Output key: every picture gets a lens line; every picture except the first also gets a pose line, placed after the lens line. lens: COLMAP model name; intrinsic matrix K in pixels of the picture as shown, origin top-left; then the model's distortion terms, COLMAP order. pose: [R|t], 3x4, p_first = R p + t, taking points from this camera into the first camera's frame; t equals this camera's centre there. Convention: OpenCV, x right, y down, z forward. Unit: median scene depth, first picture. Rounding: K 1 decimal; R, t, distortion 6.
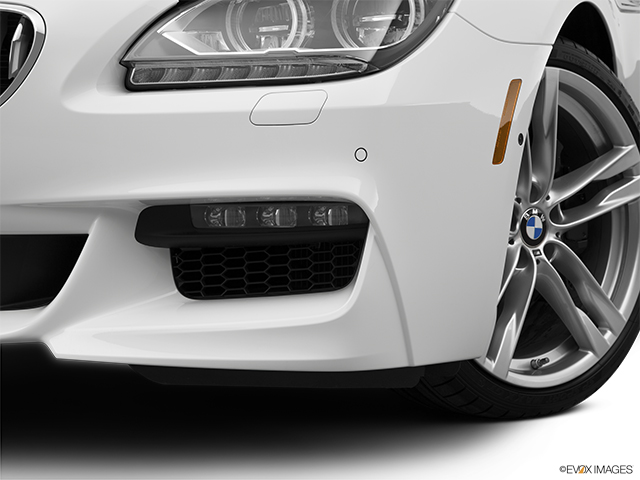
lens RADIAL K [[1418.6, 0, 322.0], [0, 1418.6, 240.4], [0, 0, 1]] dist [0.270385, 0.000000]
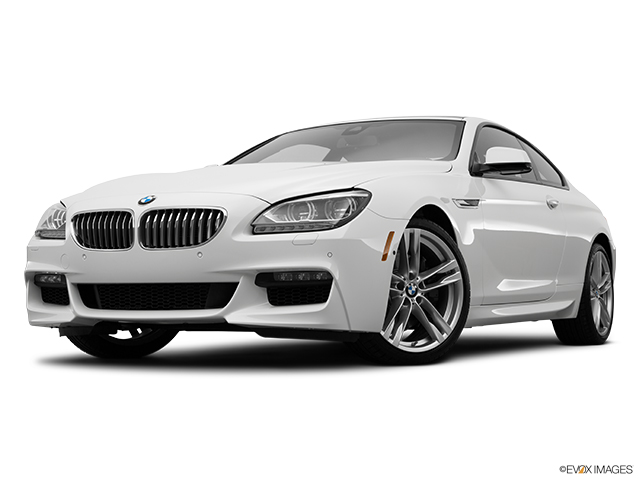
lens RADIAL K [[1120.0, 0, 315.5], [0, 1120.0, 241.2], [0, 0, 1]] dist [0.133798, 0.000000]
pose [[0.994503, -0.002972, -0.104664, 0.230466], [-0.010672, 0.991515, -0.129554, 0.204371], [0.104161, 0.129959, 0.986033, -1.249580]]
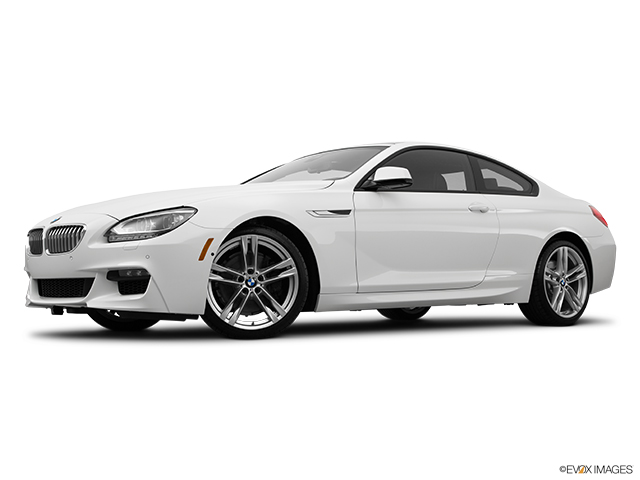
lens RADIAL K [[843.6, 0, 314.5], [0, 843.6, 235.2], [0, 0, 1]] dist [0.087001, 0.000000]
pose [[0.886620, -0.023708, -0.461890, 1.469603], [-0.037955, 0.991587, -0.123754, 0.148350], [0.460938, 0.127254, 0.878261, -0.843078]]
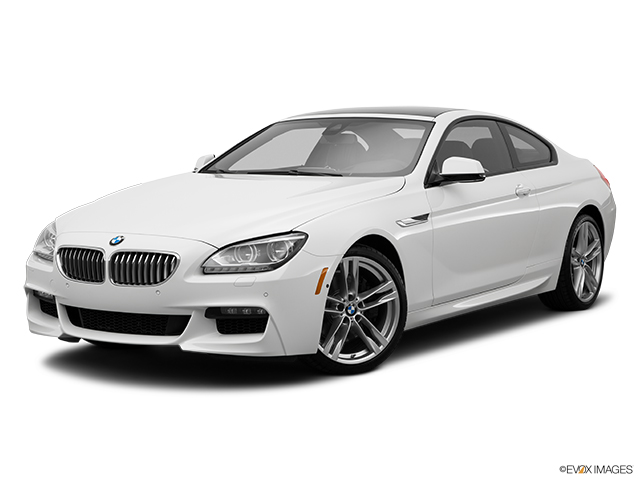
lens RADIAL K [[1224.7, 0, 319.0], [0, 1224.7, 236.9], [0, 0, 1]] dist [0.152864, 0.000000]
pose [[0.981398, 0.013235, -0.191527, 0.694777], [-0.014246, 0.999891, -0.003906, -0.182724], [0.191455, 0.006562, 0.981480, -1.841544]]
